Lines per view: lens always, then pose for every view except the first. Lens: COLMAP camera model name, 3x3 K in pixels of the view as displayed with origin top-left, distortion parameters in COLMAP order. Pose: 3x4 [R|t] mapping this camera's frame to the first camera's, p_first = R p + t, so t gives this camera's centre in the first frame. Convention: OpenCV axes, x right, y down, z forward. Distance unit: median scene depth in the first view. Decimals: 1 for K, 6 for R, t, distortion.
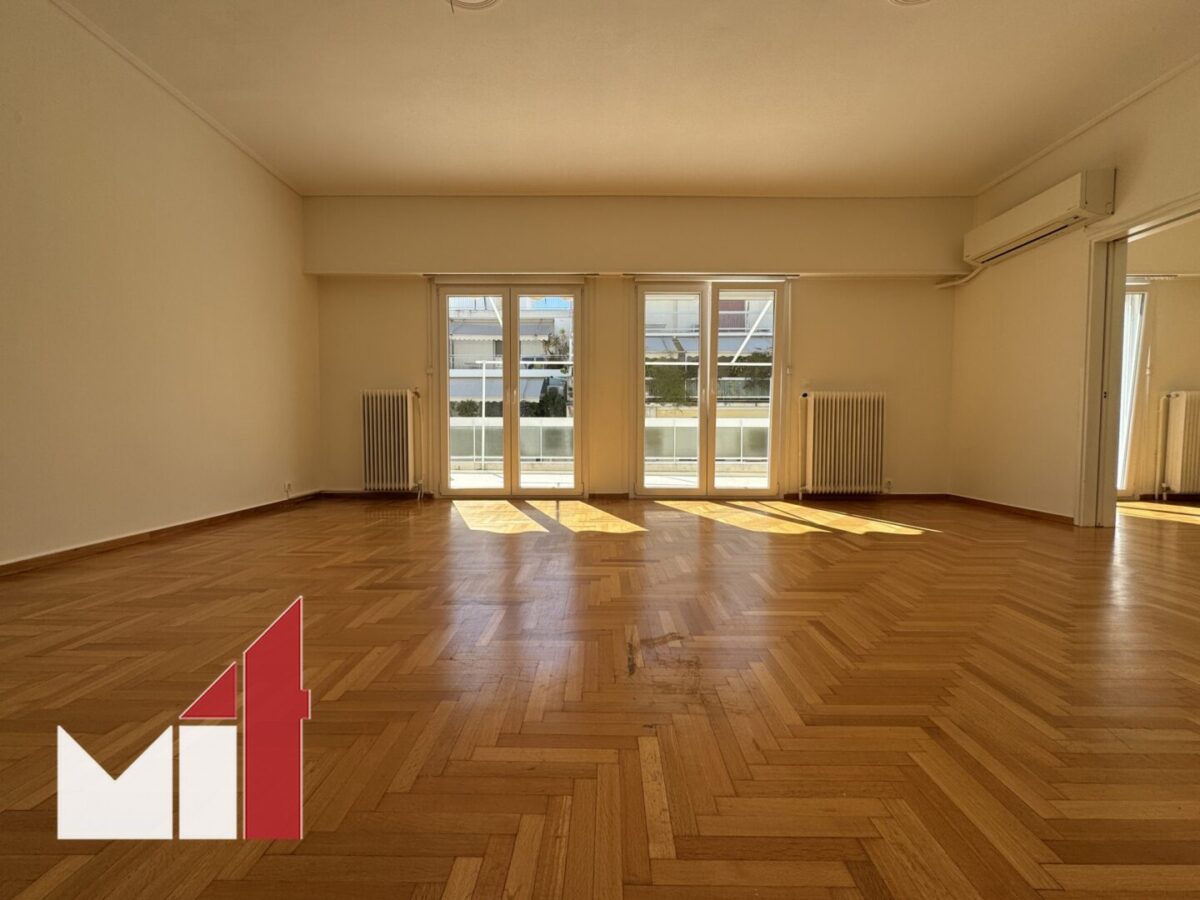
lens RADIAL K [[478.5, 0, 599.5], [0, 478.5, 448.1], [0, 0, 1]] dist [-0.001119, 0.000068]
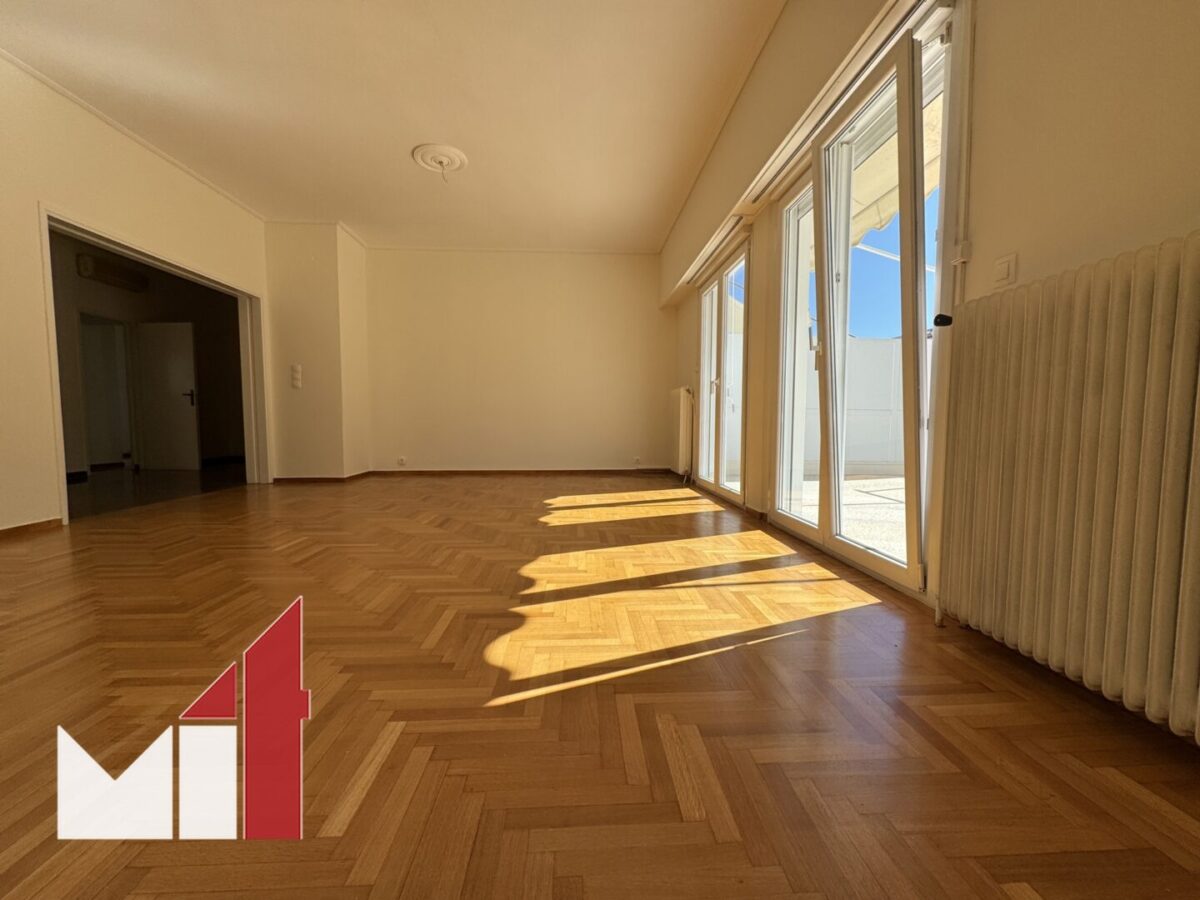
lens RADIAL K [[478.5, 0, 599.6], [0, 478.5, 451.8], [0, 0, 1]] dist [-0.001119, 0.000068]
pose [[0.058054, 0.060654, -0.996469, 0.799606], [-0.040806, 0.997463, 0.058337, -0.028610], [0.997479, 0.037276, 0.060382, 0.777205]]
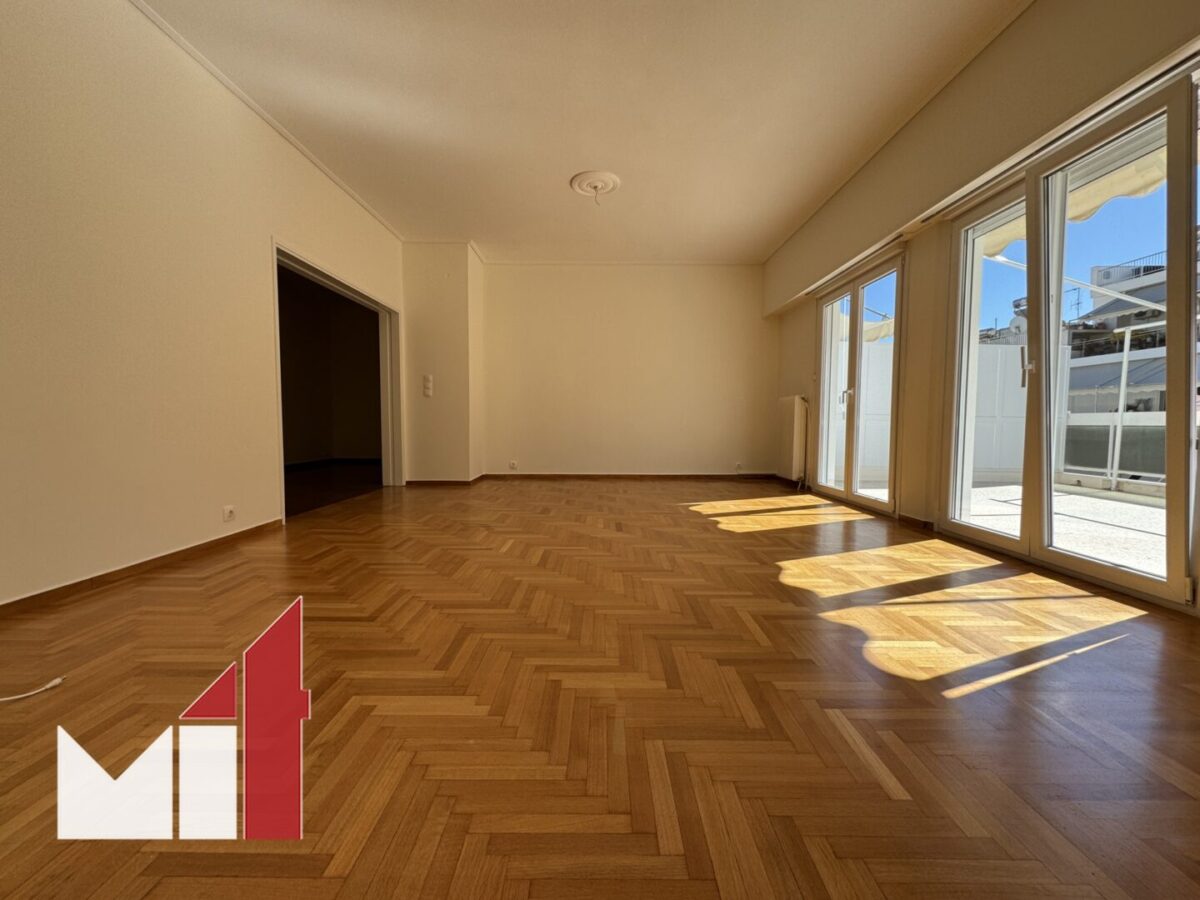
lens RADIAL K [[478.5, 0, 599.8], [0, 478.5, 446.8], [0, 0, 1]] dist [-0.001119, 0.000068]
pose [[0.002968, 0.049828, -0.998753, 0.834352], [-0.042648, 0.997855, 0.049656, -0.036077], [0.999086, 0.042447, 0.005087, 0.540015]]
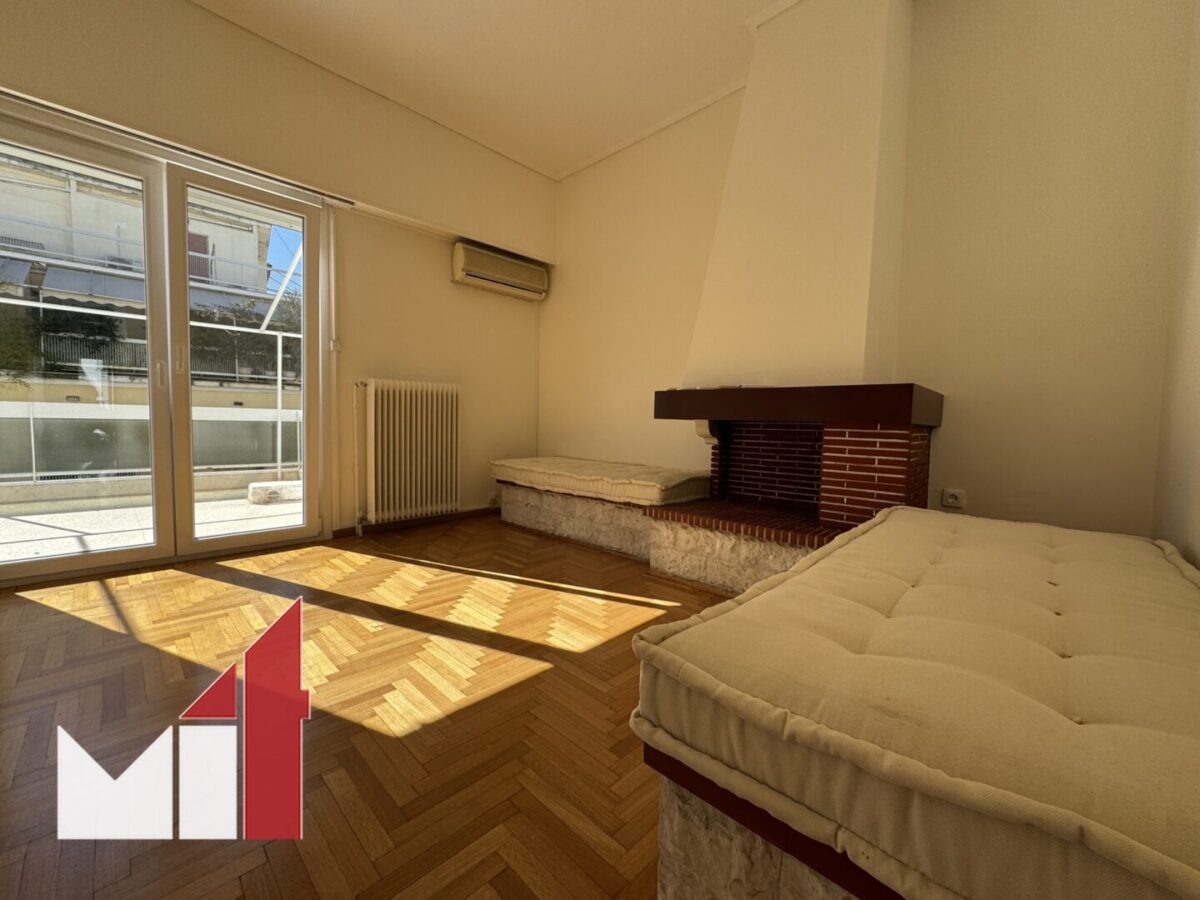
lens RADIAL K [[478.5, 0, 600.9], [0, 478.5, 446.7], [0, 0, 1]] dist [-0.001119, 0.000068]
pose [[0.692970, -0.027365, 0.720447, 0.987745], [0.011258, 0.999568, 0.027138, -0.036101], [-0.720879, -0.010695, 0.692978, 0.291137]]
